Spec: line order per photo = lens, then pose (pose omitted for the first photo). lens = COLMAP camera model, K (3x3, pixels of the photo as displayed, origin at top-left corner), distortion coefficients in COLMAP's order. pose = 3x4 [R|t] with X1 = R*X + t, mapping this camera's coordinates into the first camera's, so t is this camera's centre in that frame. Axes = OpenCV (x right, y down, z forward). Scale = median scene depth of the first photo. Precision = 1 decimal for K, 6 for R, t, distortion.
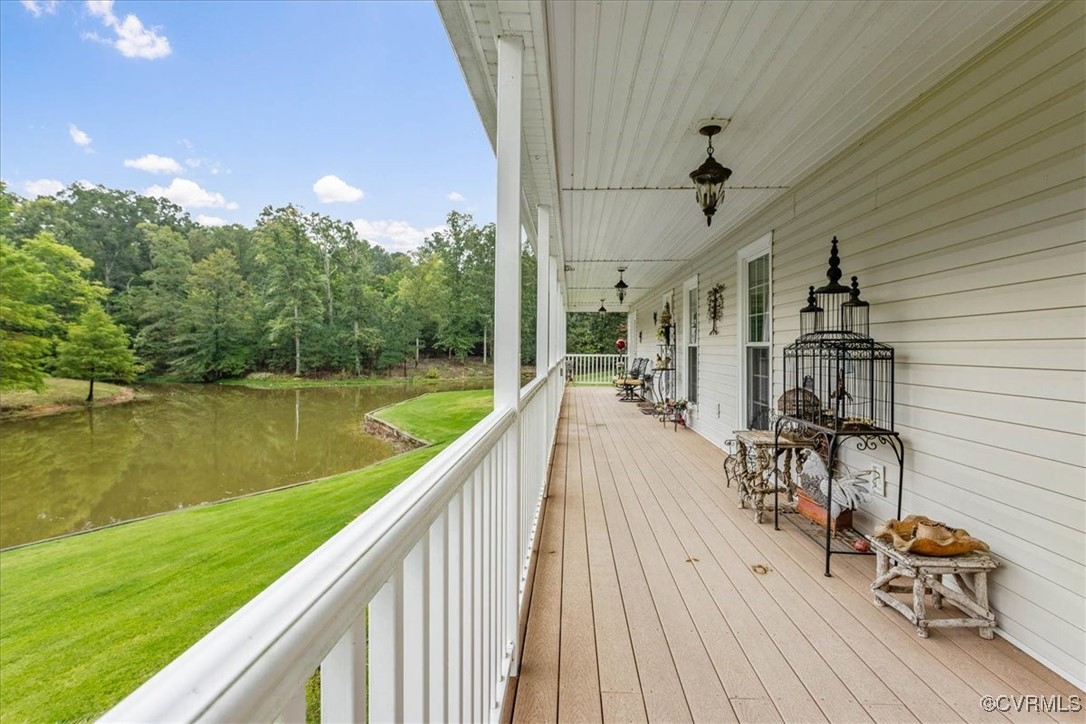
lens RADIAL K [[521.9, 0, 543.0], [0, 521.9, 362.0], [0, 0, 1]] dist [-0.001495, -0.000127]
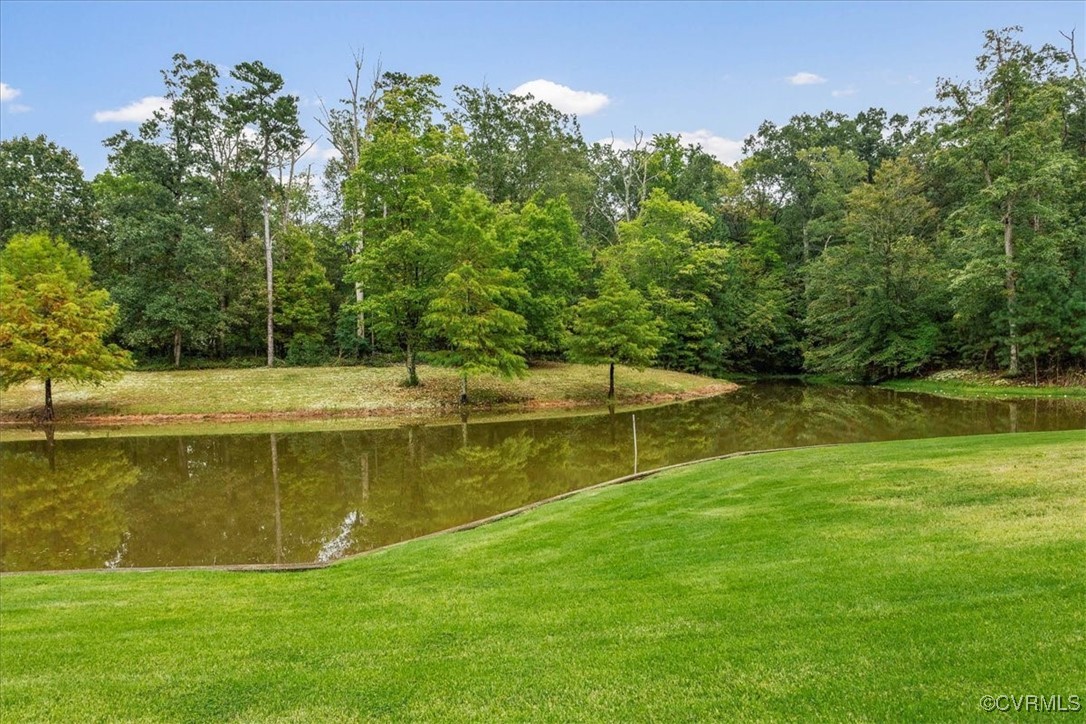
lens RADIAL K [[756.6, 0, 541.5], [0, 756.6, 388.8], [0, 0, 1]] dist [-0.002205, 0.000412]
pose [[0.331655, 0.027656, -0.942995, 0.068744], [-0.002504, 0.999592, 0.028435, 0.020529], [0.943397, -0.007070, 0.331589, 0.355247]]
